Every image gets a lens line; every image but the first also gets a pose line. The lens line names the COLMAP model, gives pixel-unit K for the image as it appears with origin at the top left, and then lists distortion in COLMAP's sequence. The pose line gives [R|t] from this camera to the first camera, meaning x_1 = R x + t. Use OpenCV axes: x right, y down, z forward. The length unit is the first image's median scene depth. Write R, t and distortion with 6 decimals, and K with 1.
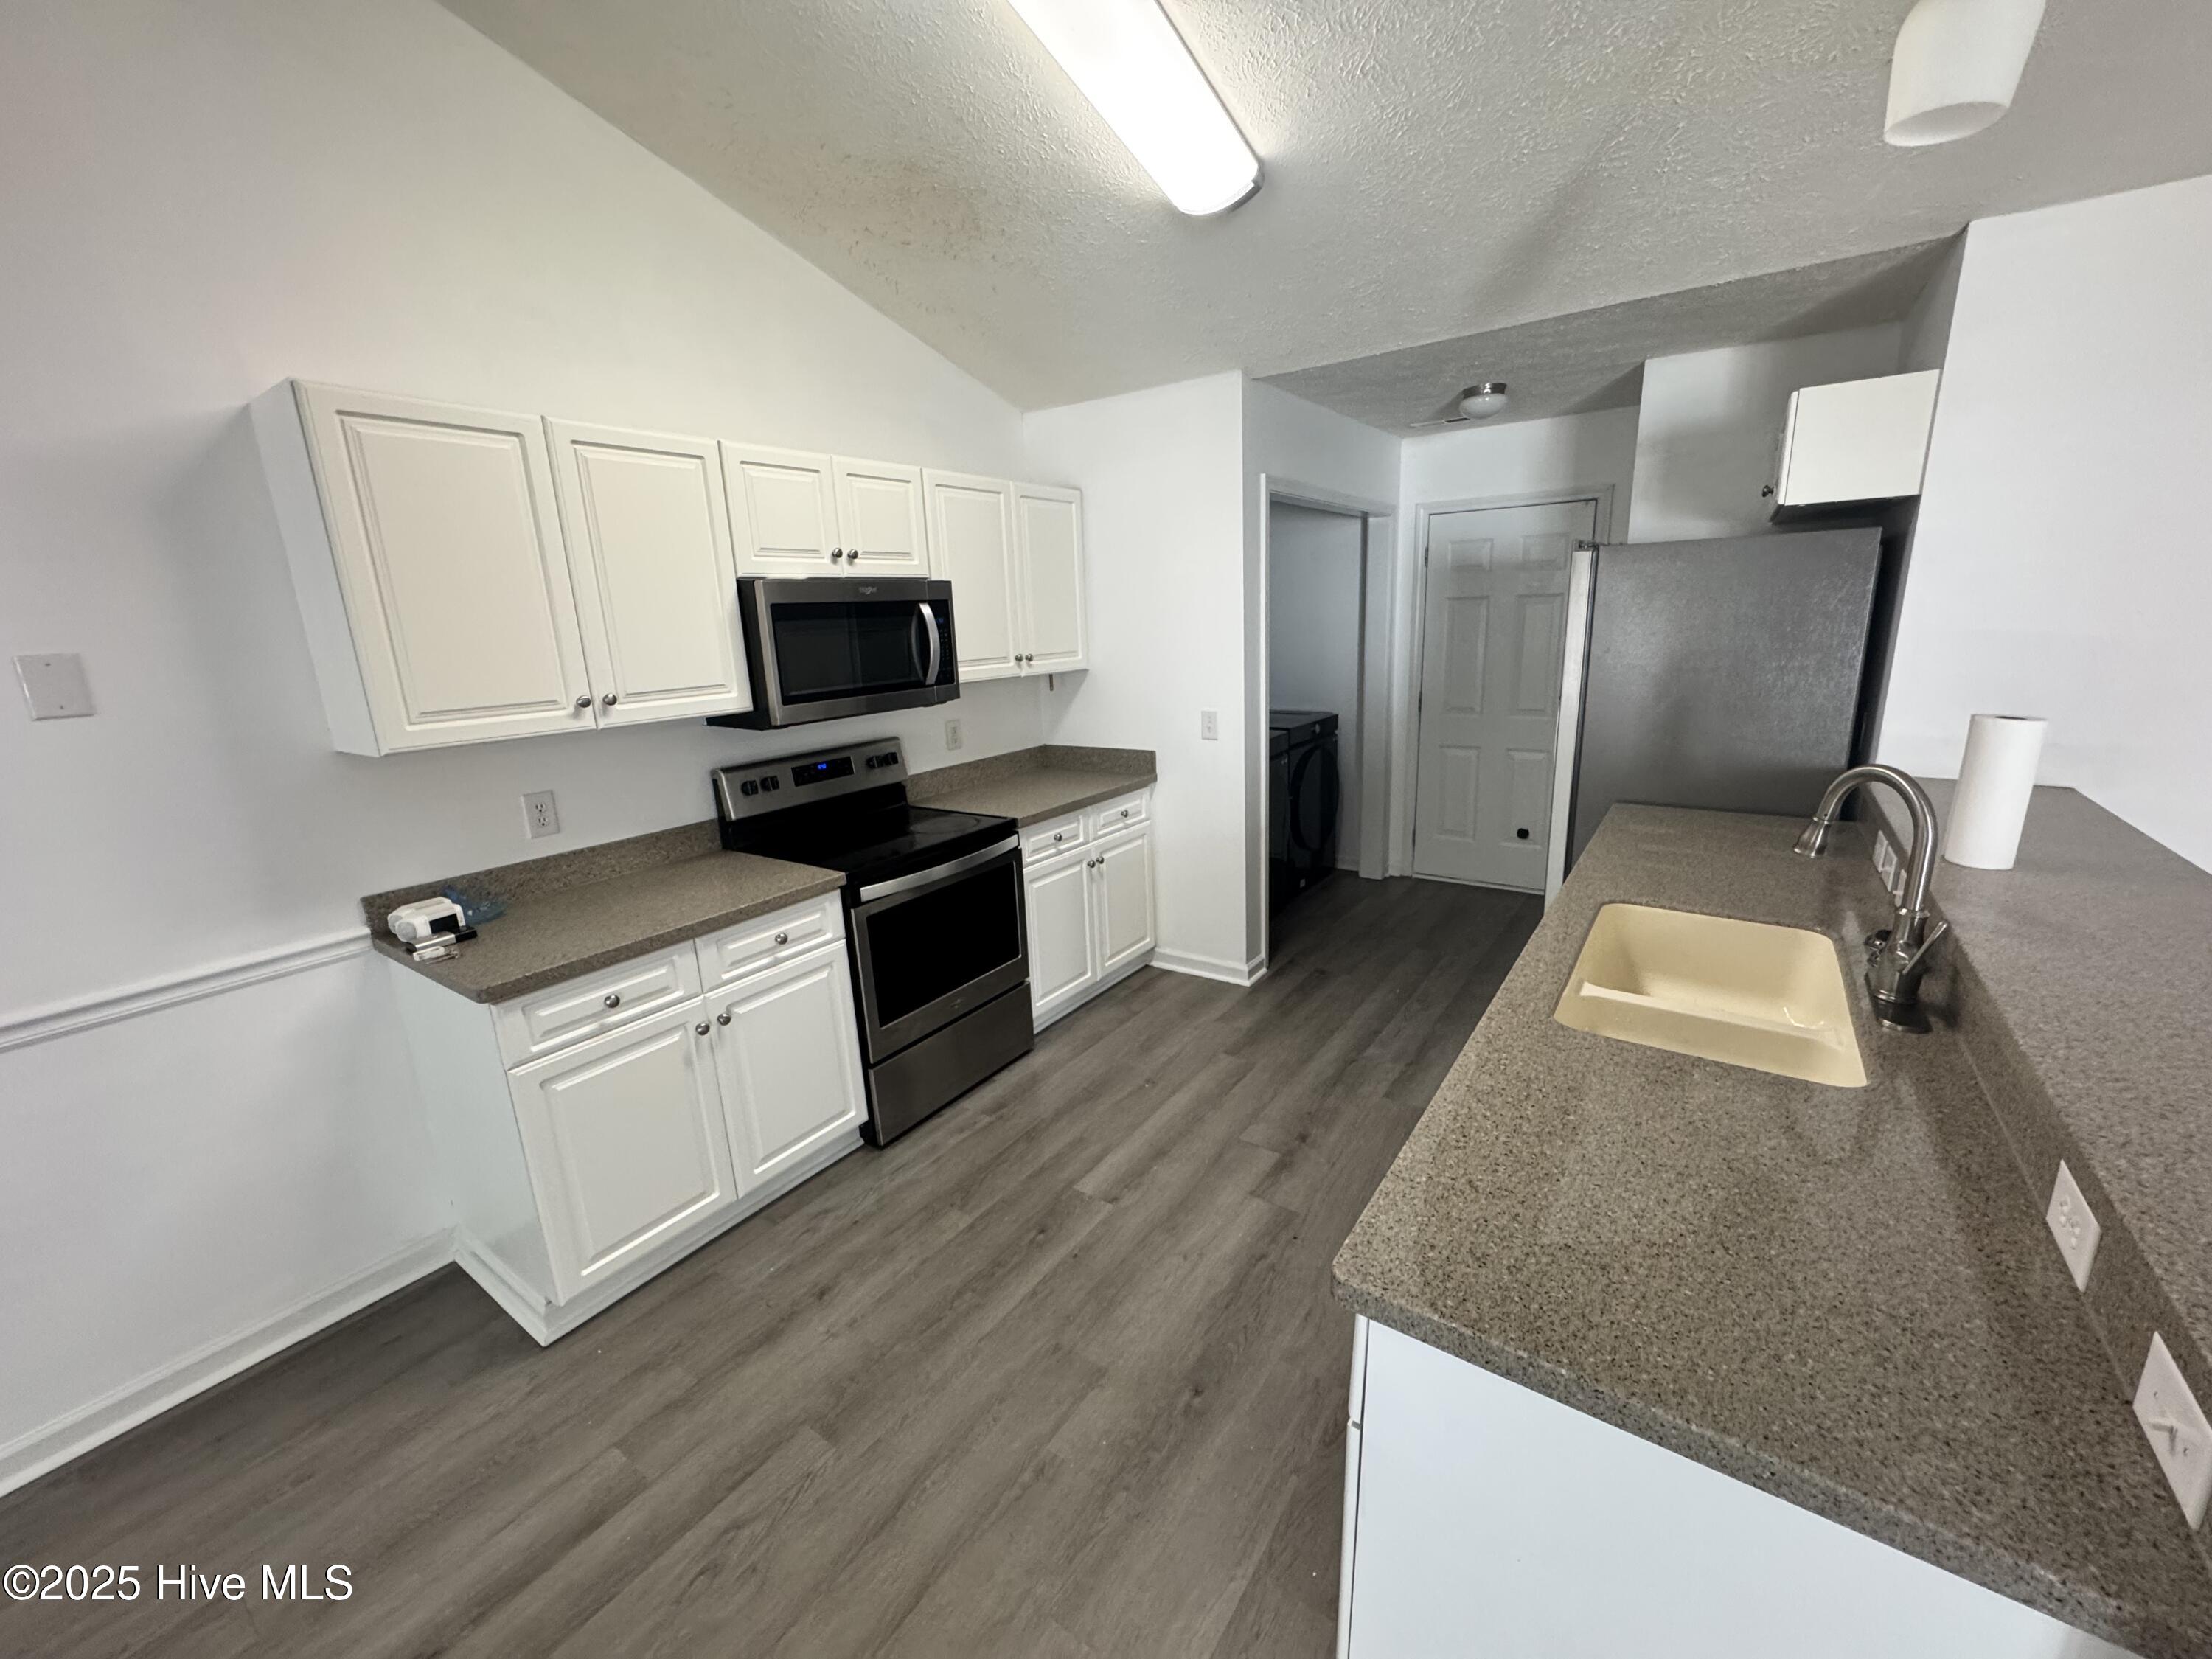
lens RADIAL K [[881.1, 0, 1105.8], [0, 881.1, 830.8], [0, 0, 1]] dist [-0.002445, 0.000253]
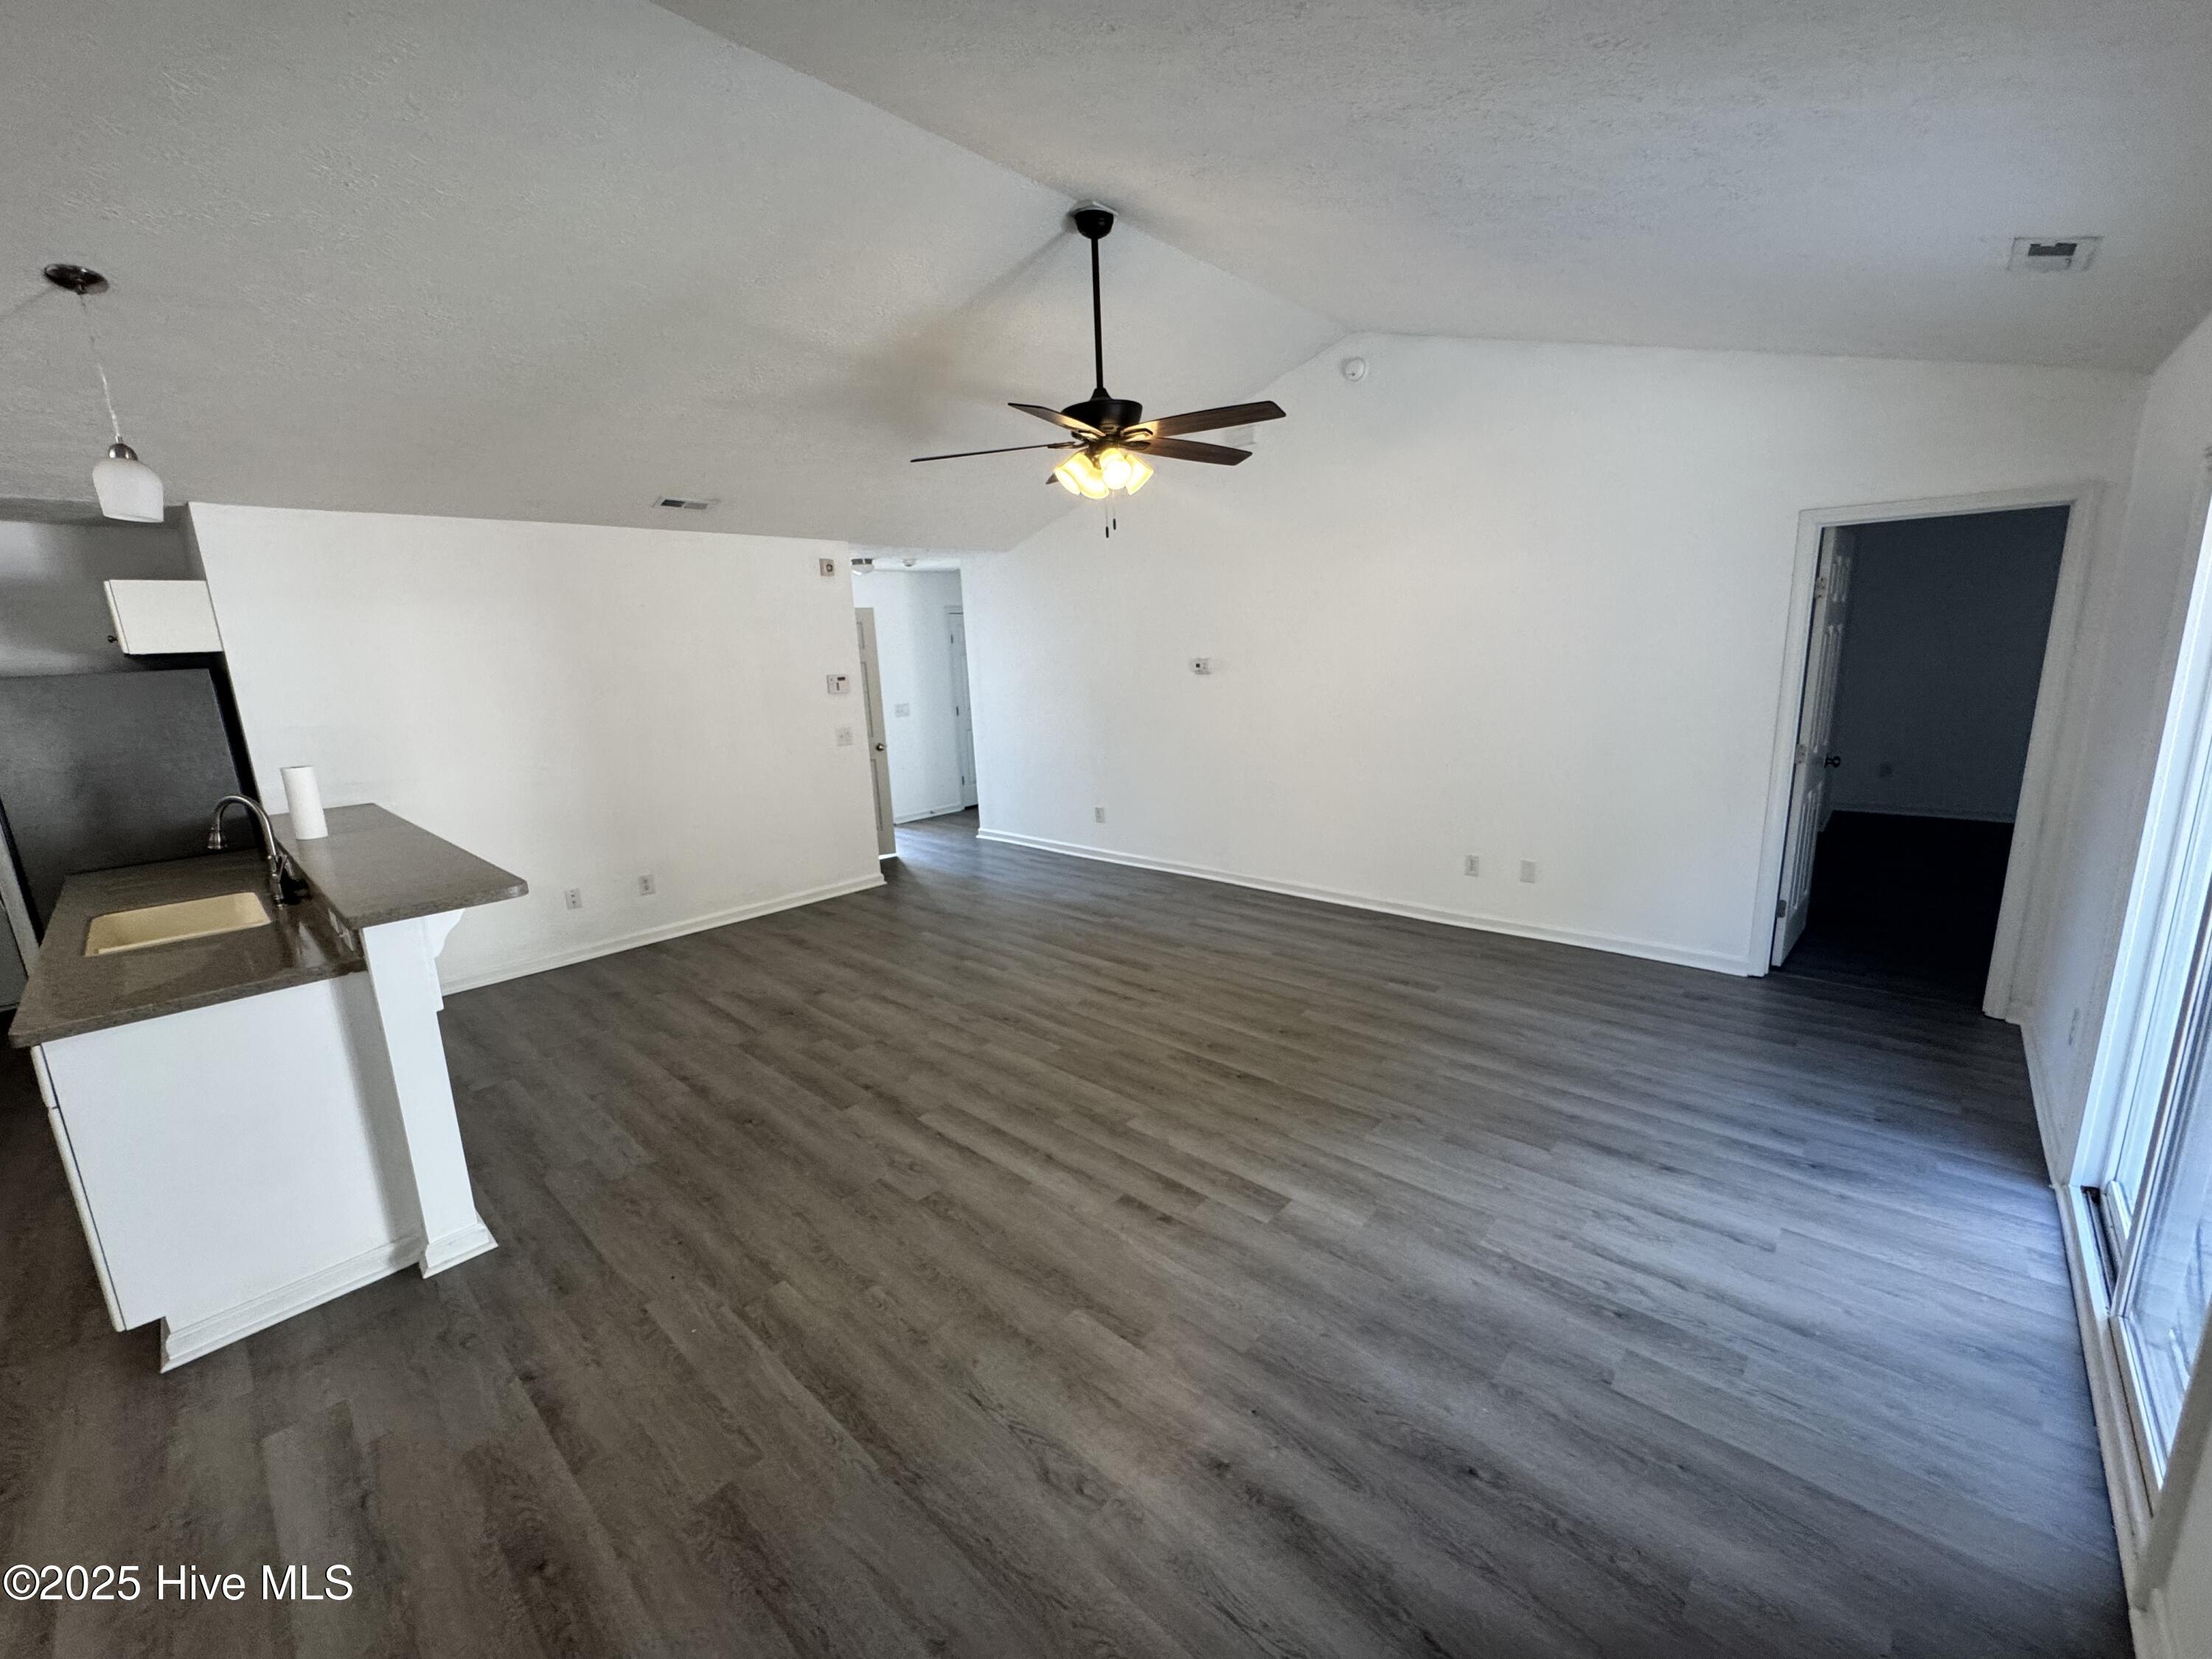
lens RADIAL K [[881.1, 0, 1105.8], [0, 881.1, 830.8], [0, 0, 1]] dist [-0.002445, 0.000253]
pose [[0.131839, -0.176445, 0.975441, -0.452910], [0.277044, 0.951376, 0.134647, 0.152524], [-0.951769, 0.252489, 0.174312, -0.666861]]
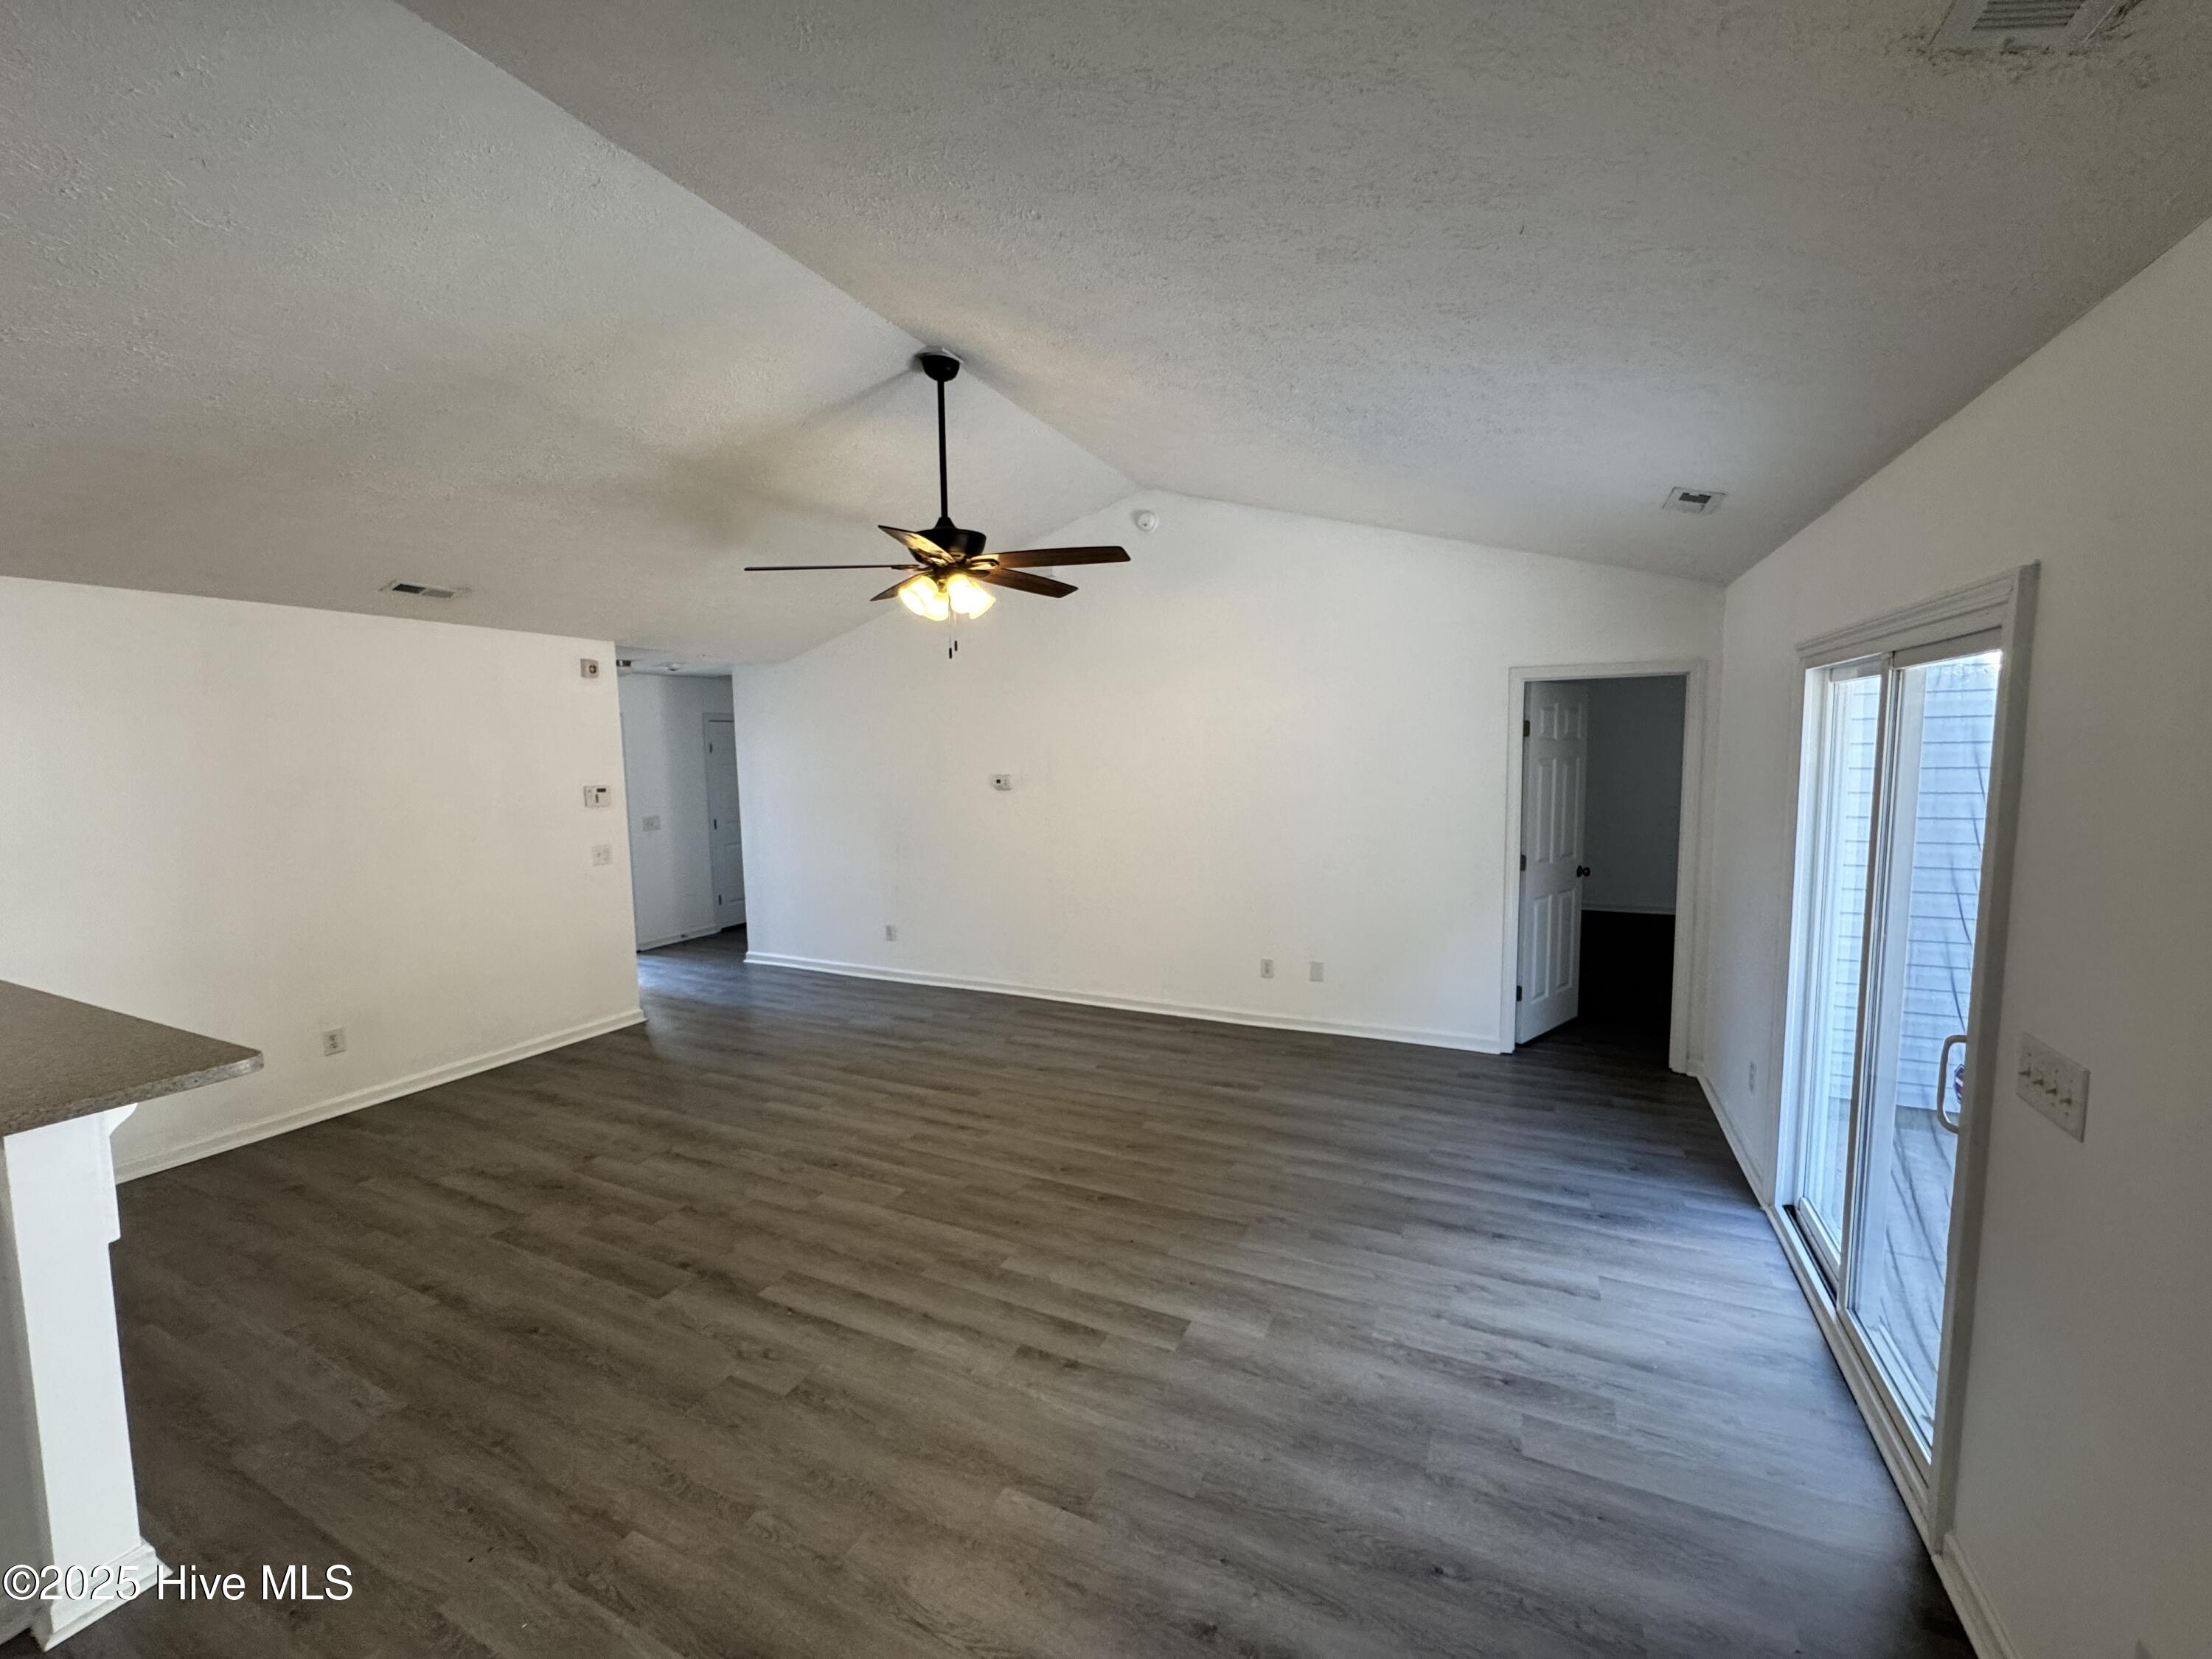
lens RADIAL K [[881.1, 0, 1105.8], [0, 881.1, 830.8], [0, 0, 1]] dist [-0.002445, 0.000253]
pose [[-0.166040, -0.053617, 0.984660, -0.451171], [0.262561, 0.960073, 0.096553, 0.098469], [-0.950522, 0.274565, -0.145333, -0.513849]]
